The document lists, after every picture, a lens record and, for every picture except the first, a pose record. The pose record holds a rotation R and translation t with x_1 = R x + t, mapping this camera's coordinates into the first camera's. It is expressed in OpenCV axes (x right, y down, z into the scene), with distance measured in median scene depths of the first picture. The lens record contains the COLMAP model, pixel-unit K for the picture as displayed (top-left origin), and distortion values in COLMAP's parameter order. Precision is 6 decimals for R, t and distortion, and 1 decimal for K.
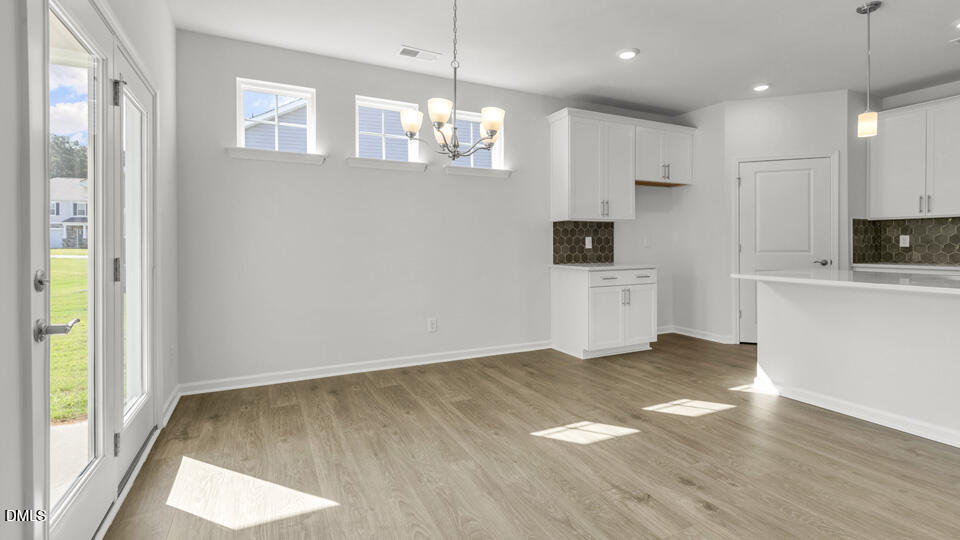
lens RADIAL K [[446.5, 0, 504.3], [0, 446.5, 254.7], [0, 0, 1]] dist [0.006518, 0.001583]
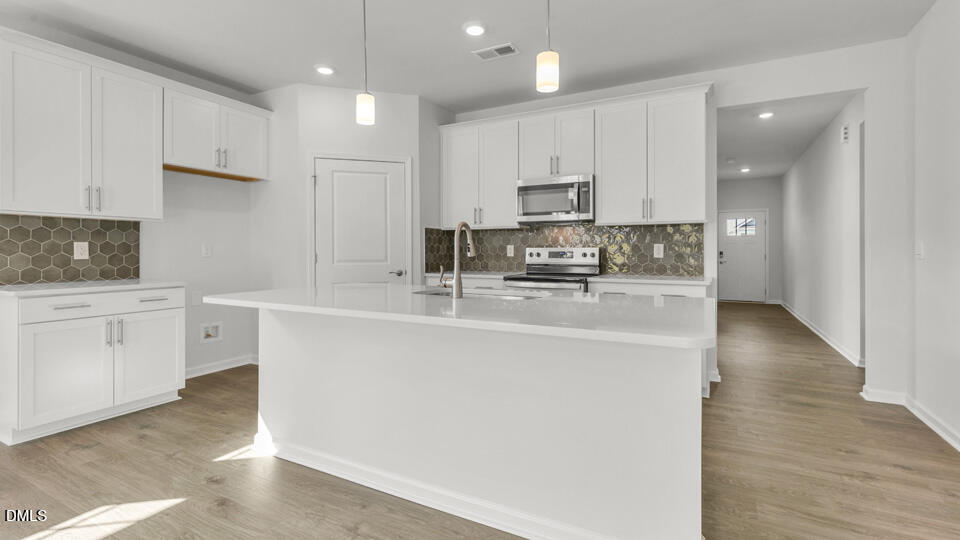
lens RADIAL K [[446.5, 0, 485.5], [0, 446.5, 255.8], [0, 0, 1]] dist [0.006518, 0.001583]
pose [[0.817971, -0.000794, 0.575259, 0.305008], [0.010351, 0.999857, -0.013337, -0.004344], [-0.575166, 0.016864, 0.817863, 0.119317]]
